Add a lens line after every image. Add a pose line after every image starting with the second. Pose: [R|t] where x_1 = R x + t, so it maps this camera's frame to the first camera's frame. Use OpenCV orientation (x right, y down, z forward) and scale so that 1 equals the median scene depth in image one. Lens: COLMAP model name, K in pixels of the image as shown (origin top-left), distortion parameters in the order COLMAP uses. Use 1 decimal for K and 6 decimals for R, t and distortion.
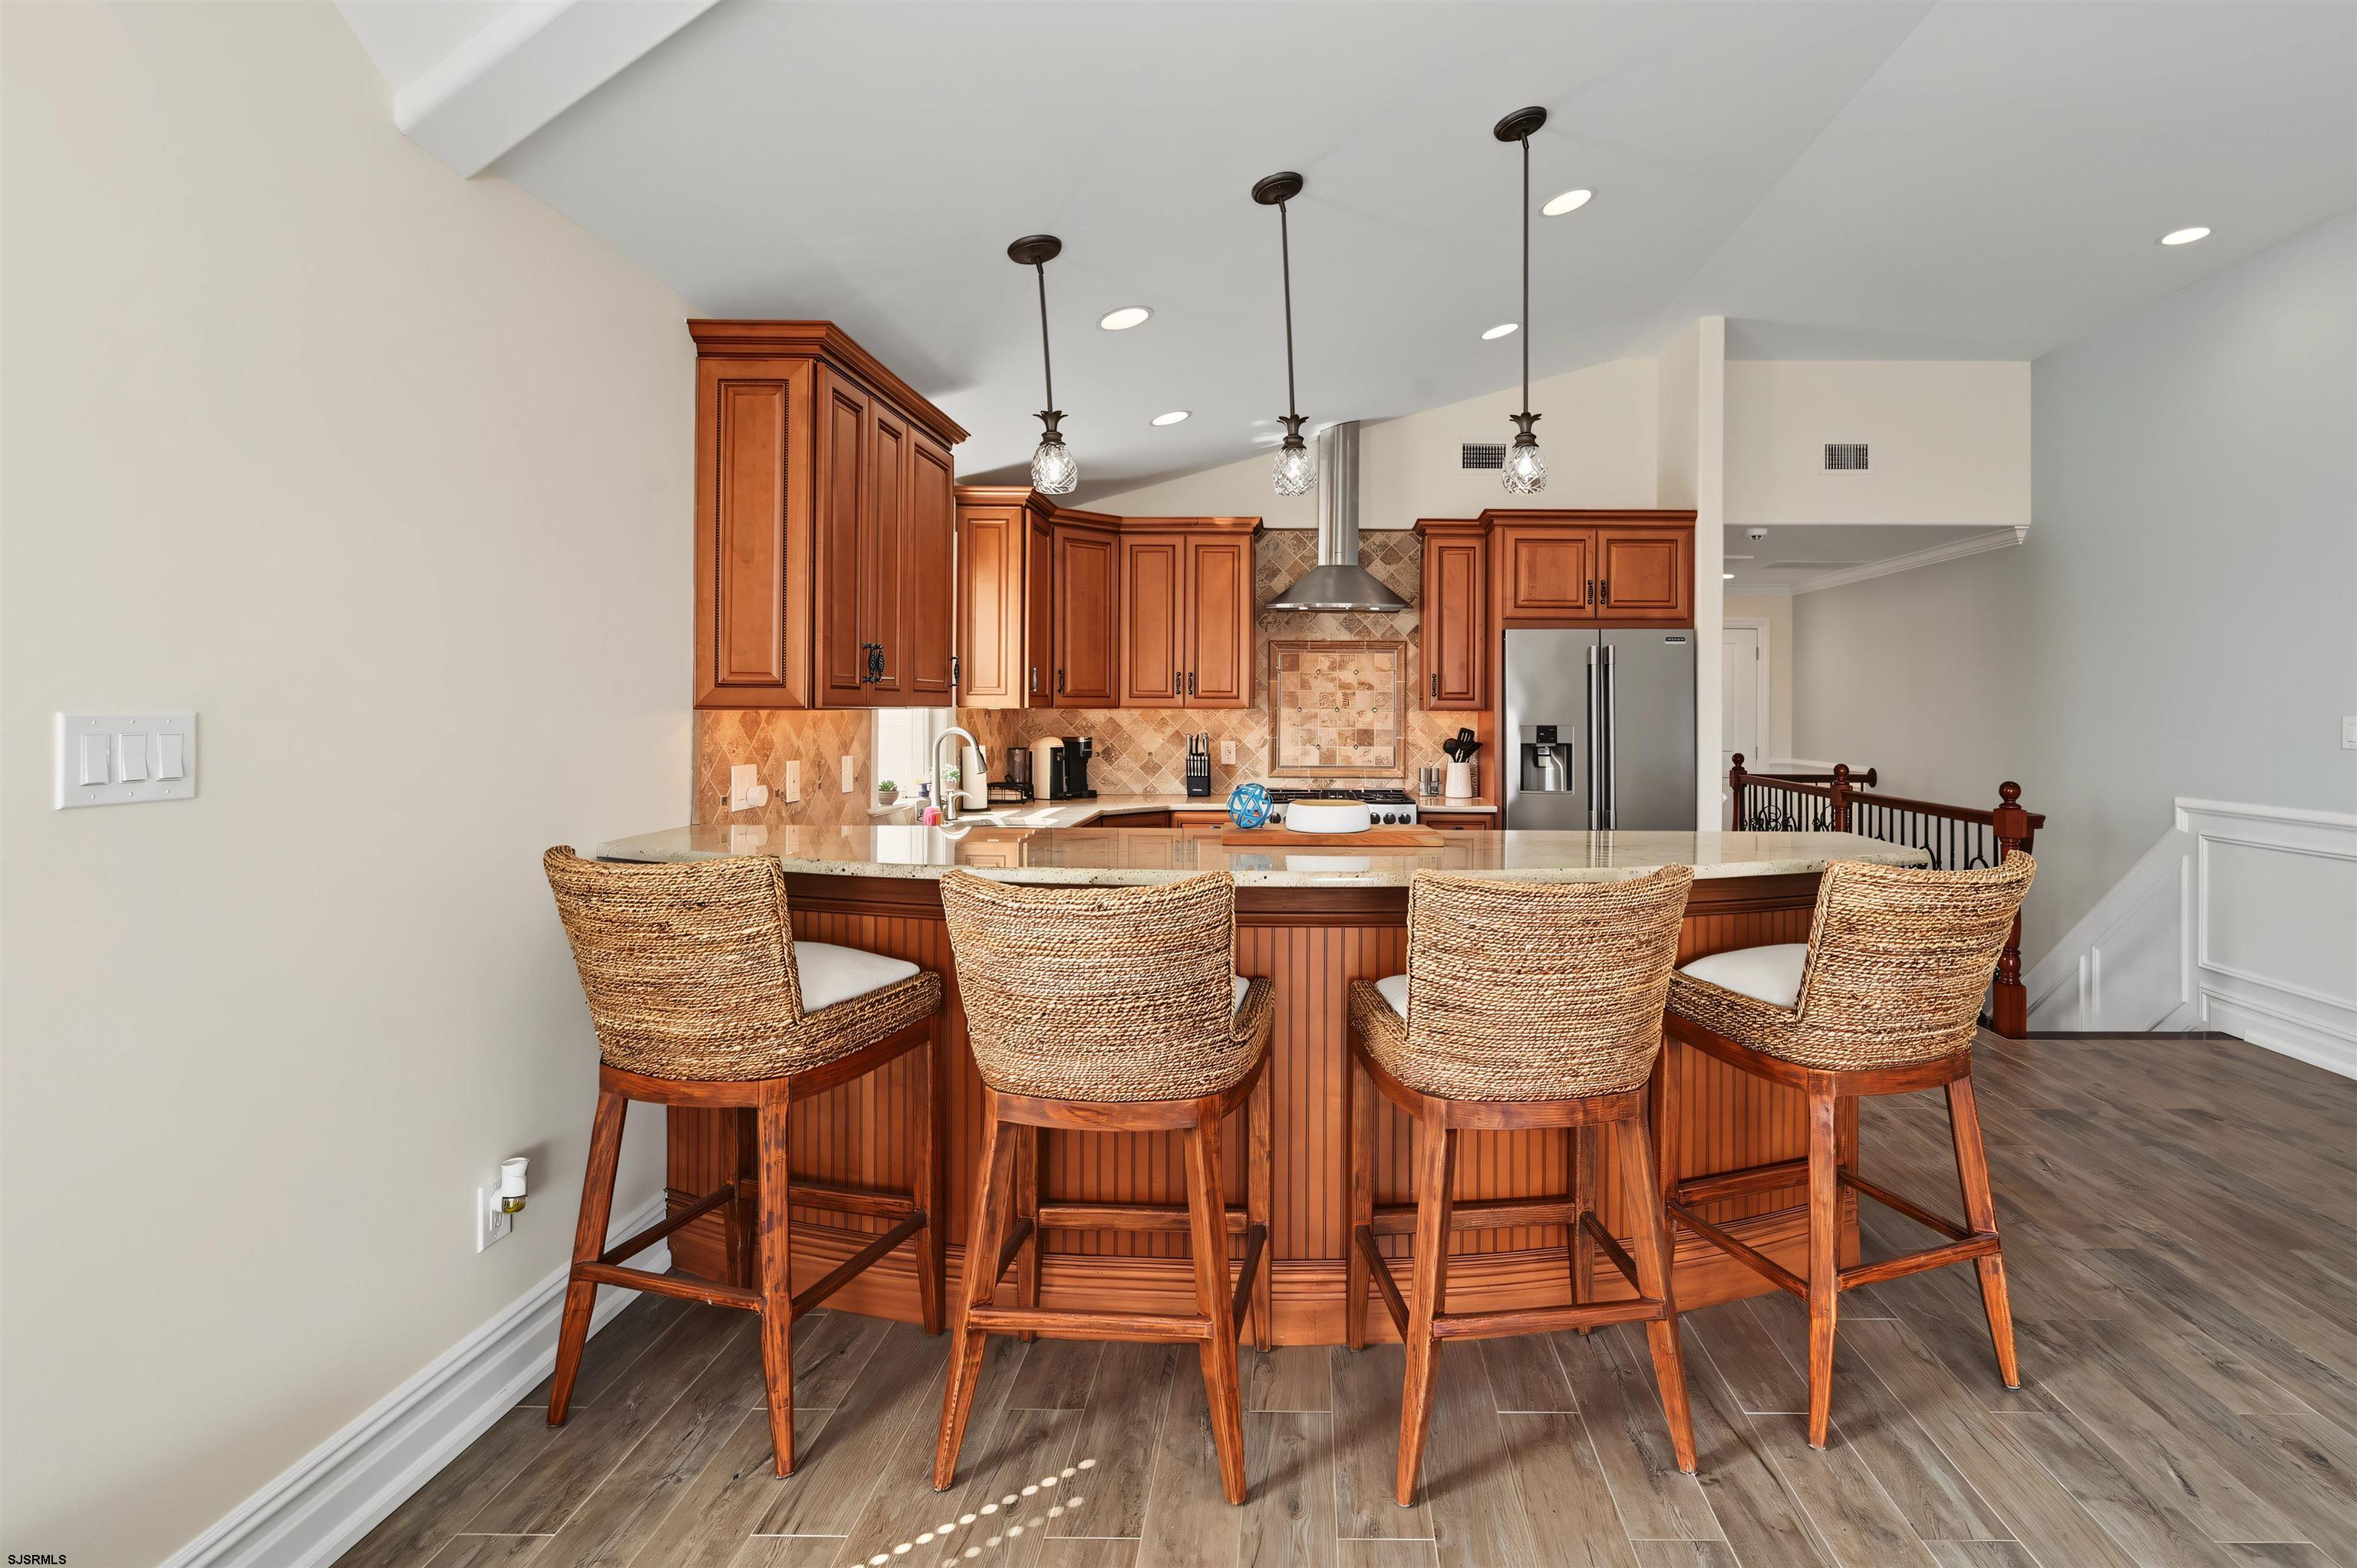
lens RADIAL K [[1096.5, 0, 1305.3], [0, 1096.5, 704.4], [0, 0, 1]] dist [-0.003216, -0.000041]
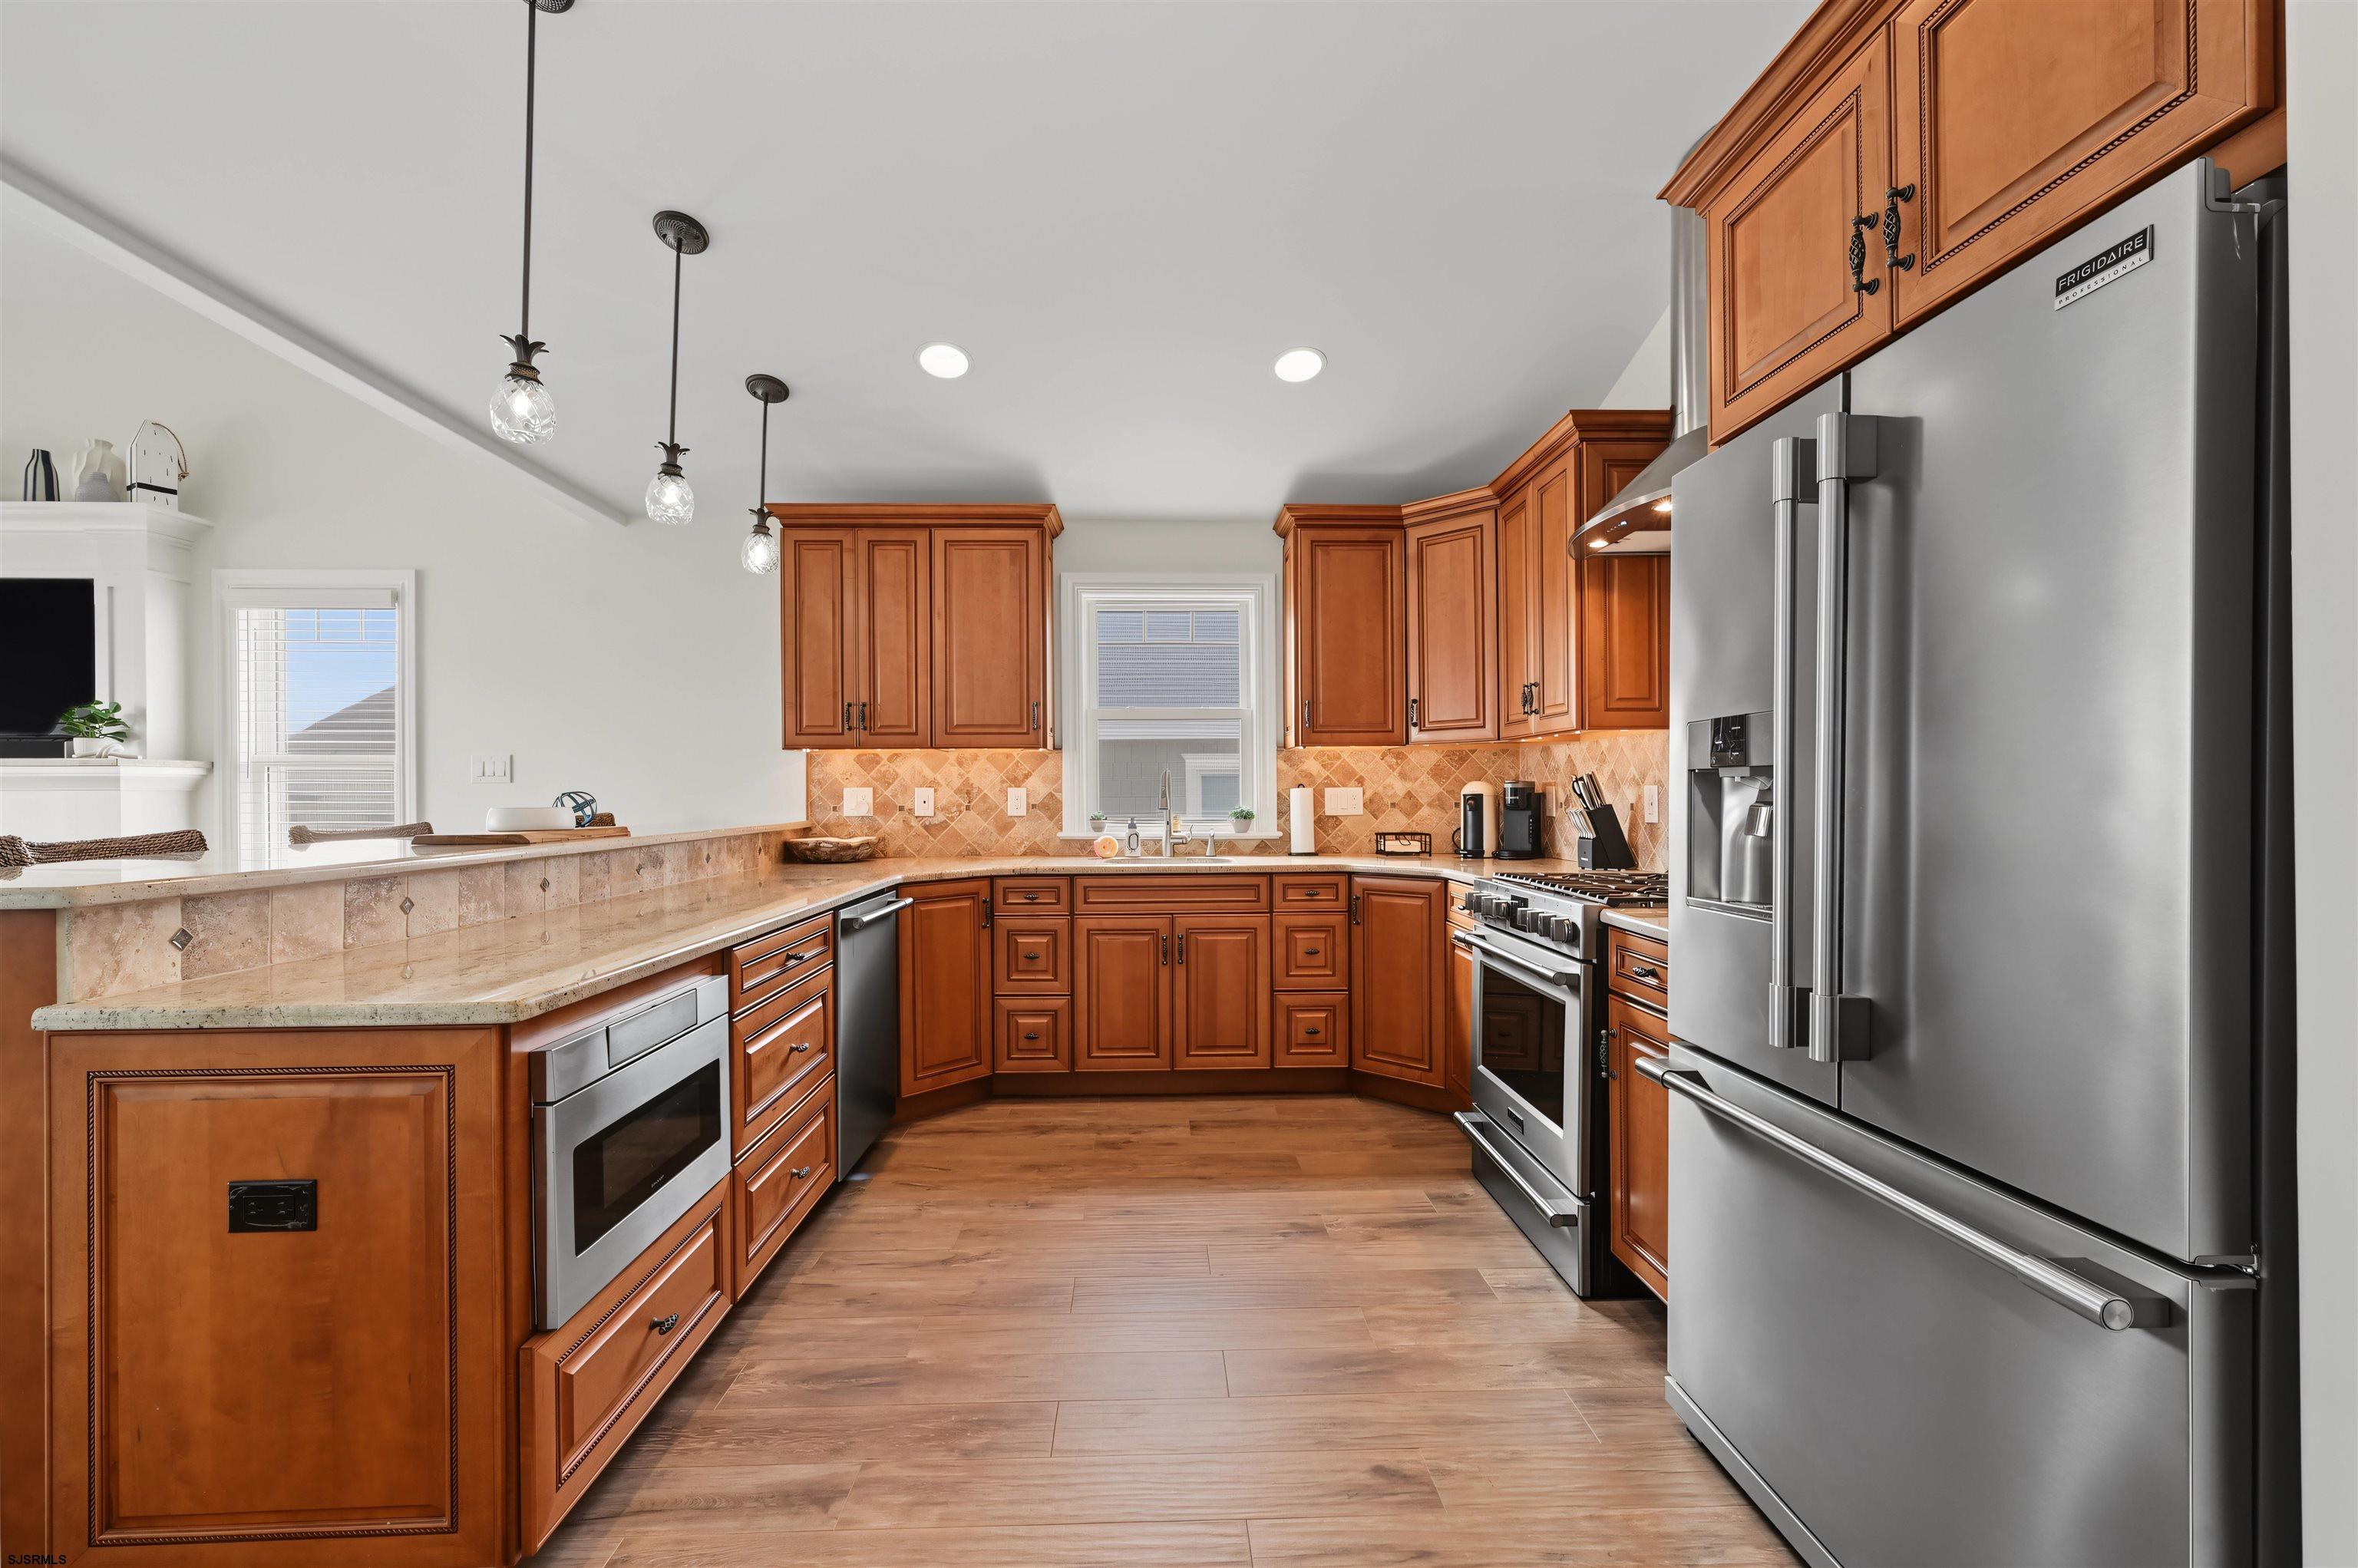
lens RADIAL K [[976.3, 0, 1173.7], [0, 976.3, 794.7], [0, 0, 1]] dist [0.000568, 0.000371]
pose [[0.031366, -0.003570, -0.999502, 0.517238], [0.009728, 0.999947, -0.003266, 0.042445], [0.999461, -0.009621, 0.031399, 0.803232]]
